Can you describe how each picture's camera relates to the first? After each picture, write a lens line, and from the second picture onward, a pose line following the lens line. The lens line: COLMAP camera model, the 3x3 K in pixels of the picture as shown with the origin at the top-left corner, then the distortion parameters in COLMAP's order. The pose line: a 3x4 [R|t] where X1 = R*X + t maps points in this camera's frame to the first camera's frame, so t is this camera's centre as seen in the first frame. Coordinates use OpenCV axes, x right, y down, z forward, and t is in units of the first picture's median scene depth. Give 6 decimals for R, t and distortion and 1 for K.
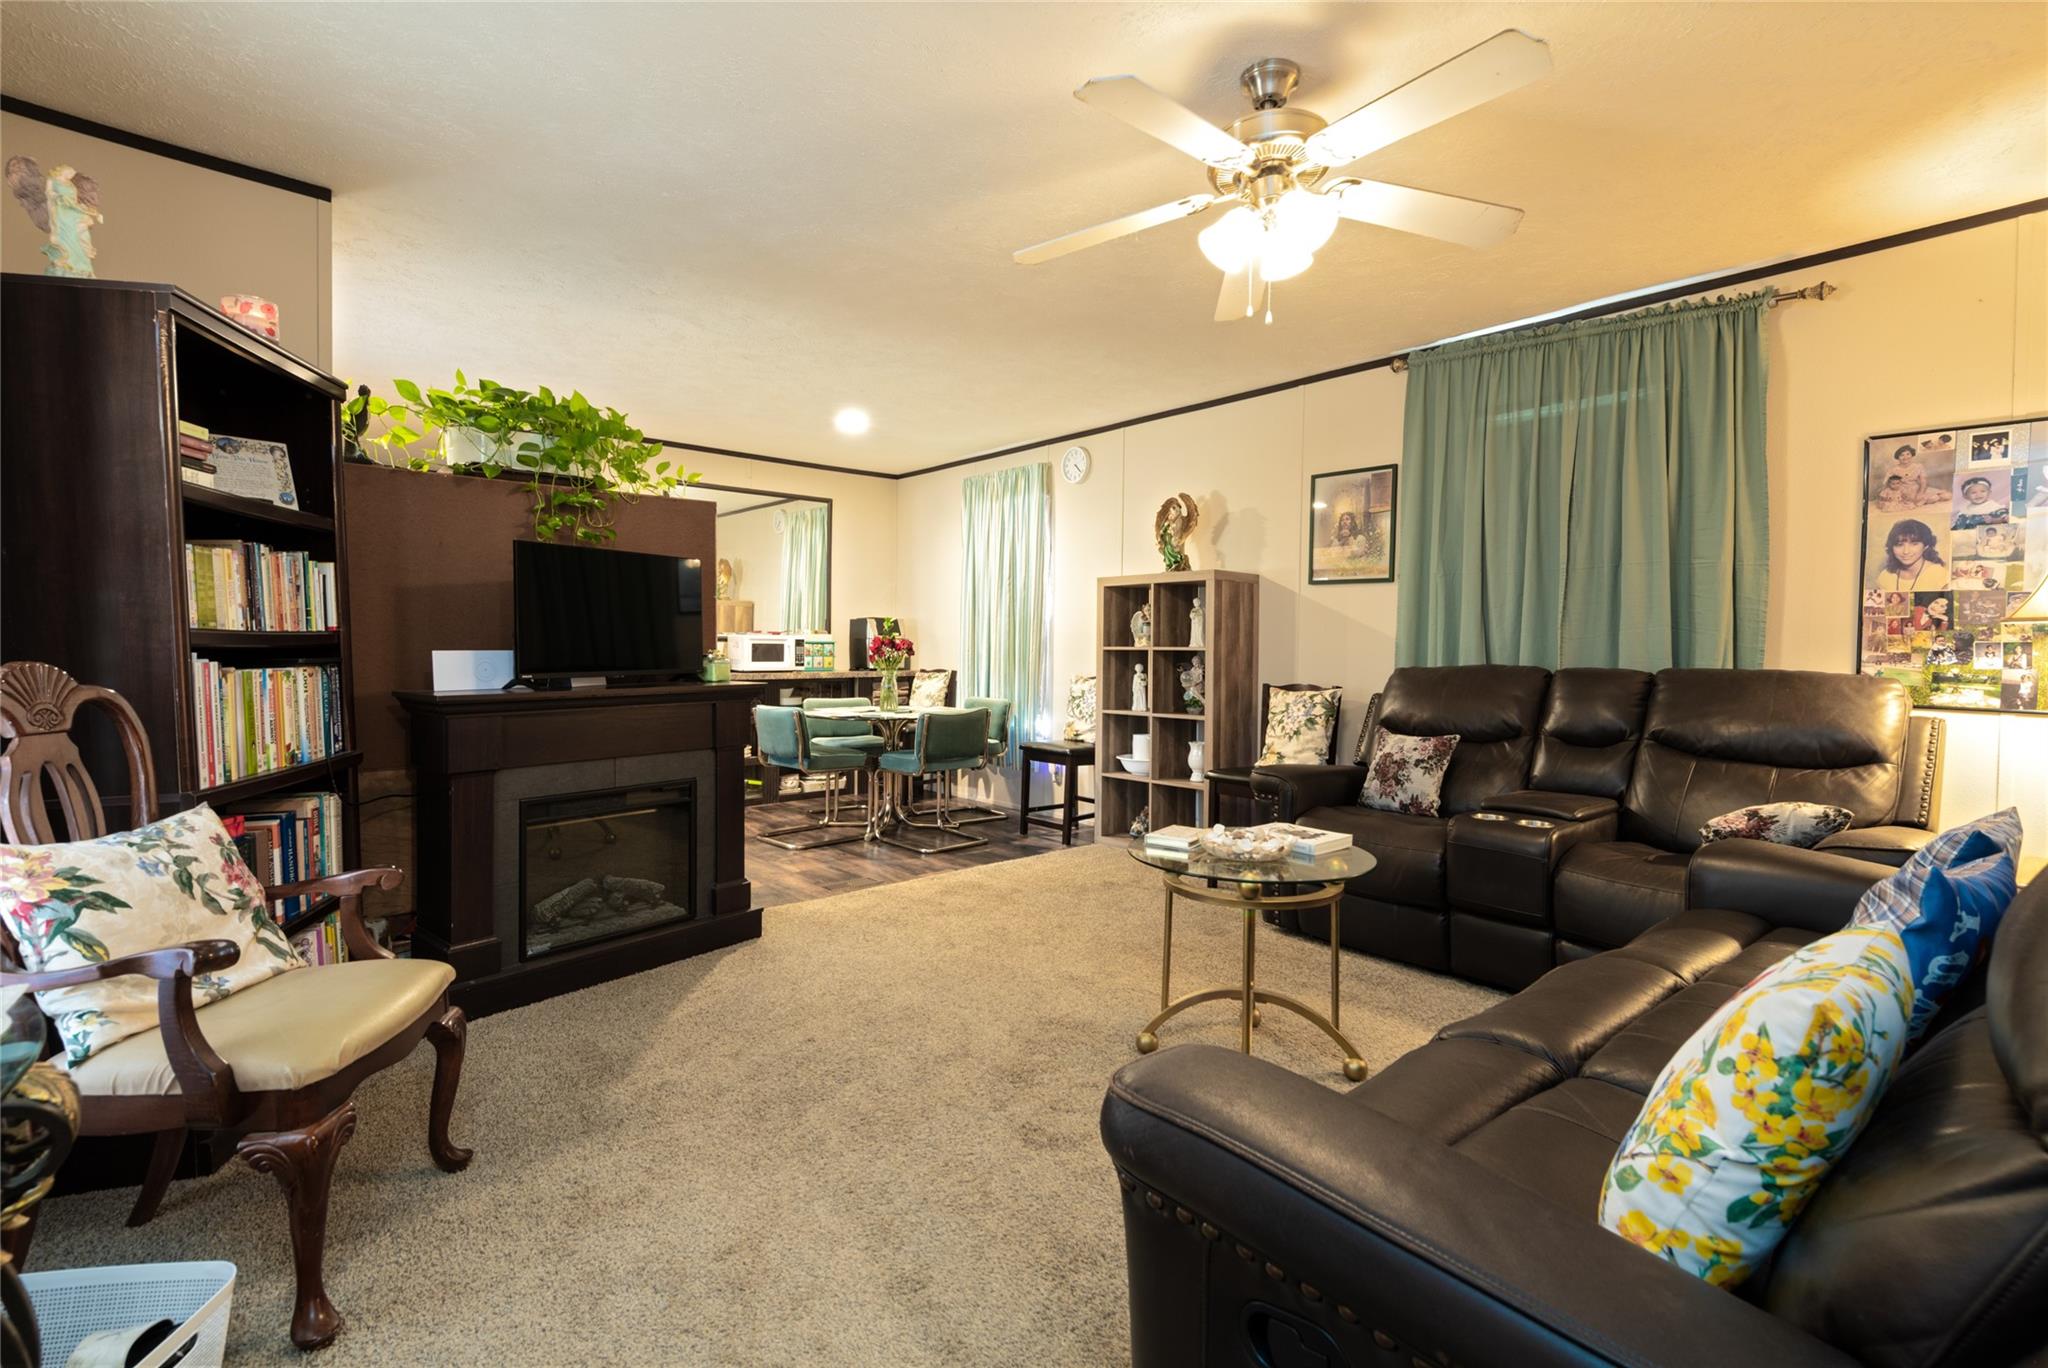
lens RADIAL K [[908.7, 0, 1024.6], [0, 908.7, 661.2], [0, 0, 1]] dist [0.000326, 0.000062]
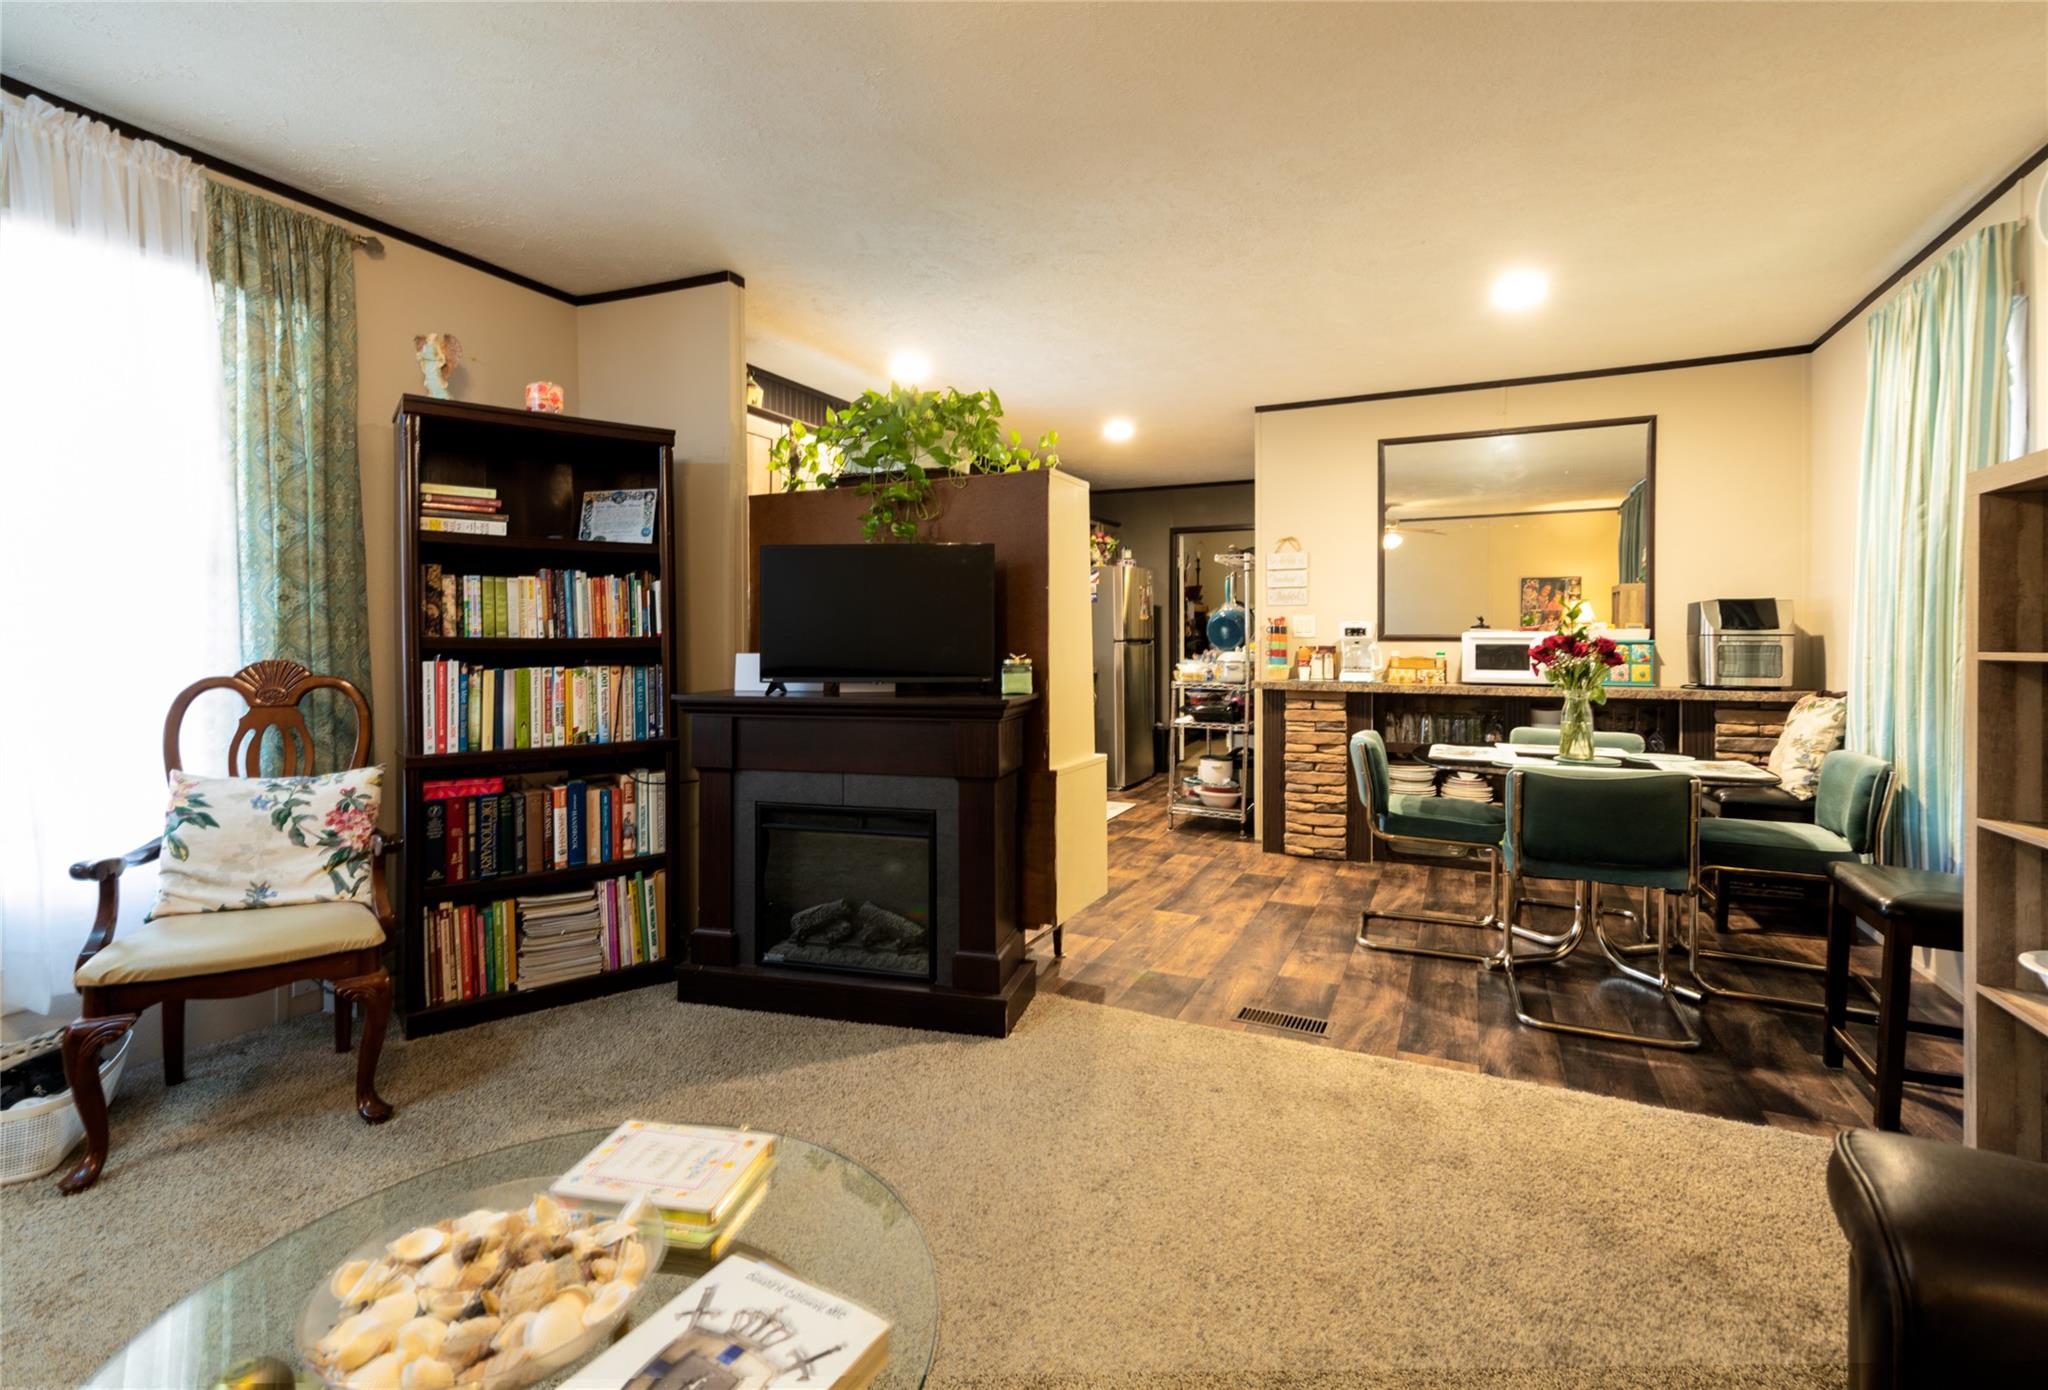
lens RADIAL K [[921.1, 0, 1021.6], [0, 921.1, 636.9], [0, 0, 1]] dist [0.011149, -0.000208]
pose [[0.400686, -0.009767, -0.916163, 0.553954], [-0.014662, 0.999747, -0.017071, -0.019395], [0.916098, 0.020273, 0.400442, 0.945213]]
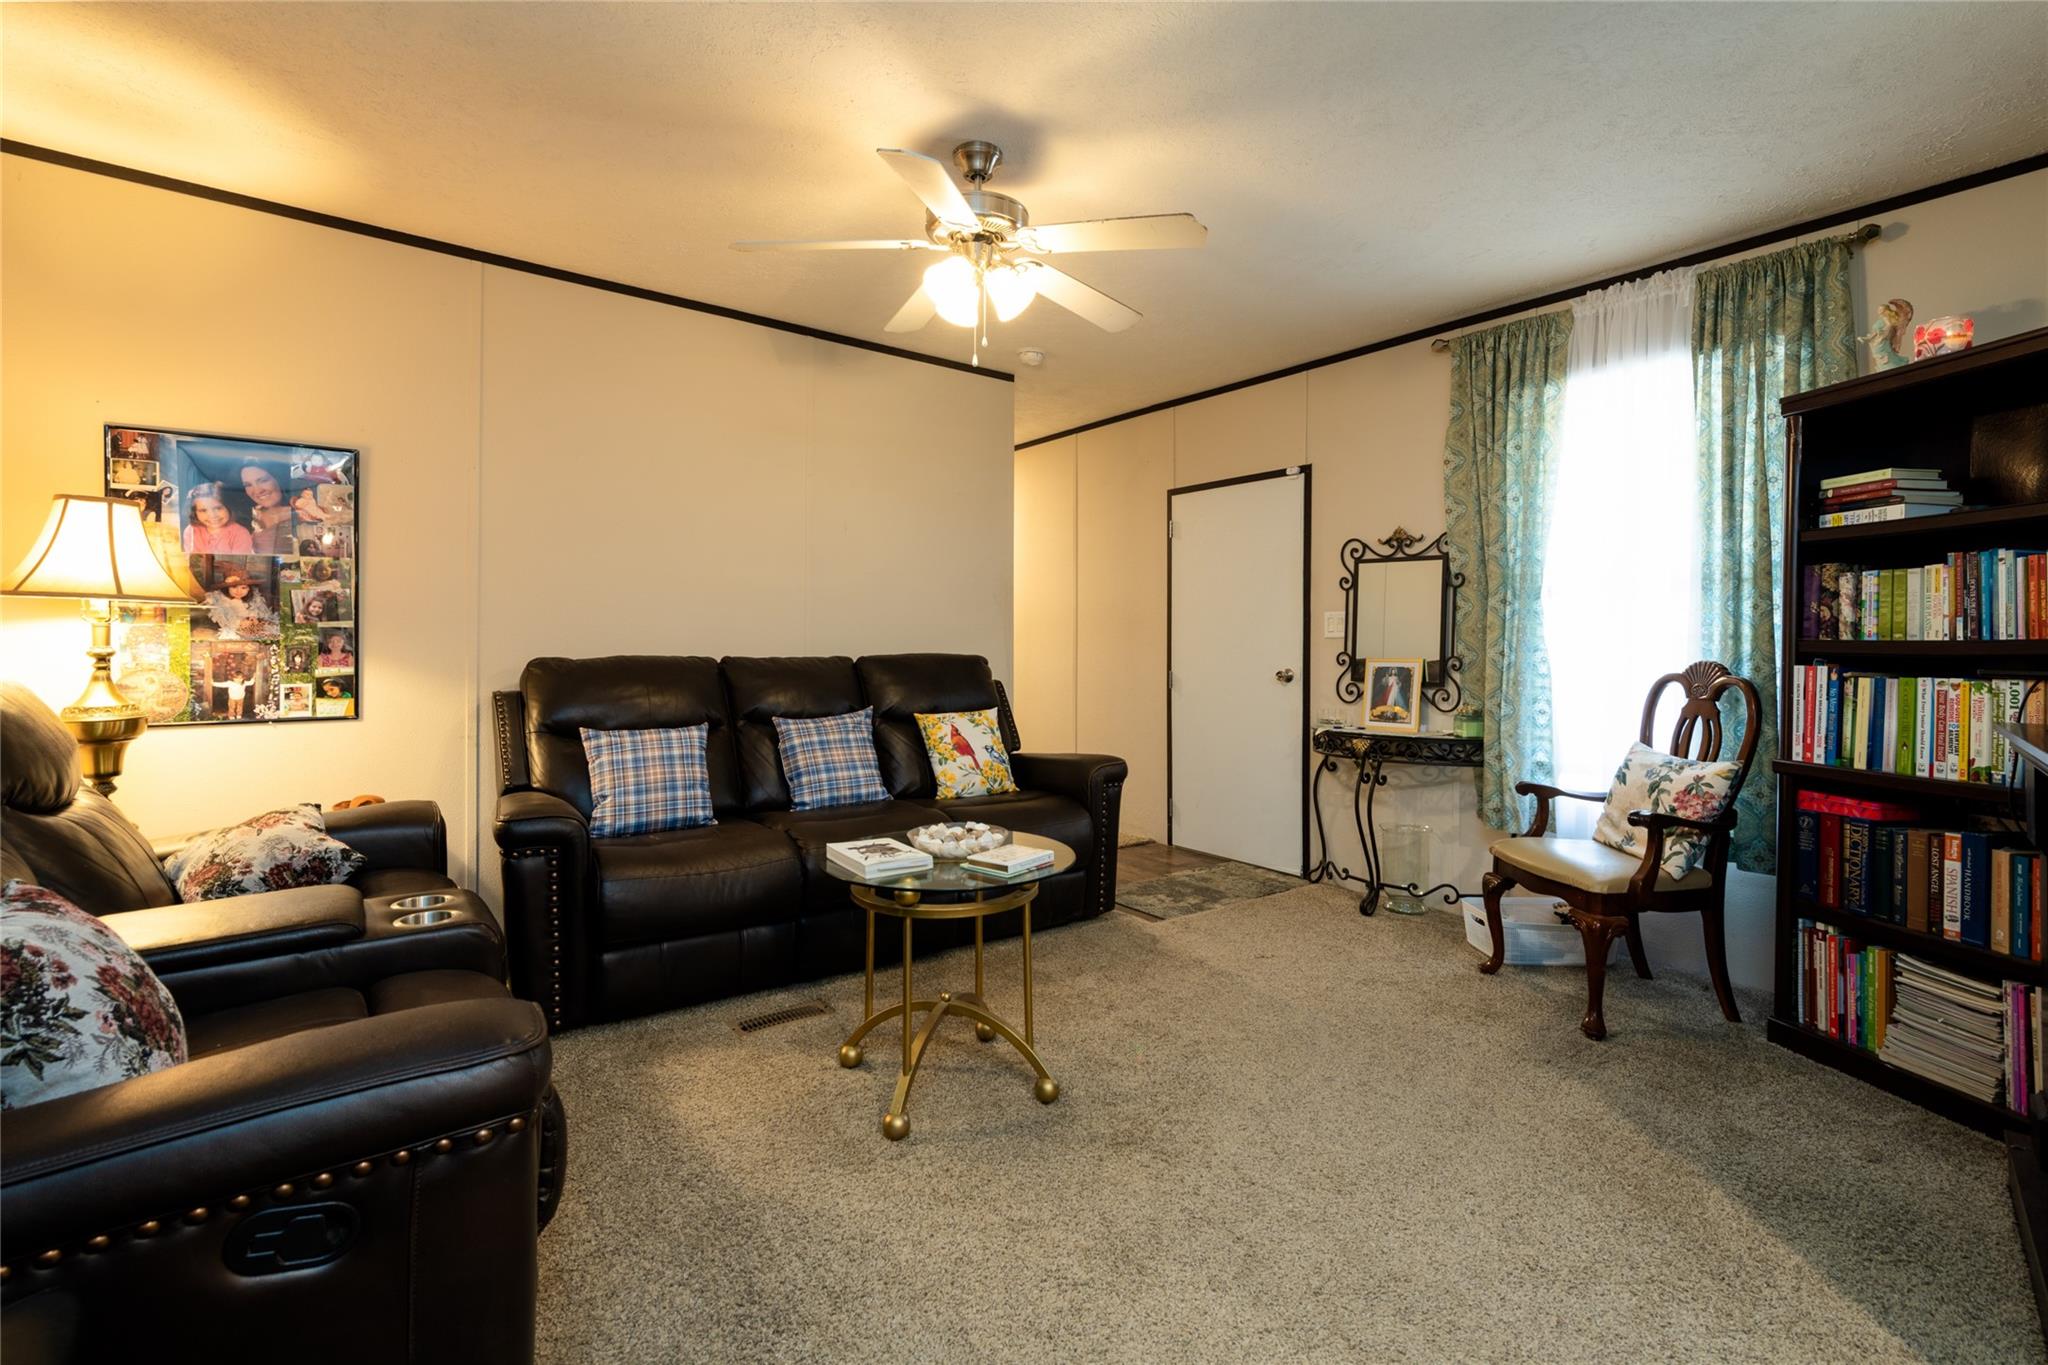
lens RADIAL K [[908.7, 0, 1024.6], [0, 908.7, 659.7], [0, 0, 1]] dist [0.000326, 0.000062]
pose [[-0.997760, -0.022302, 0.063068, 0.106591], [-0.020350, 0.999299, 0.031416, -0.019956], [-0.063724, 0.030062, -0.997515, 1.804662]]
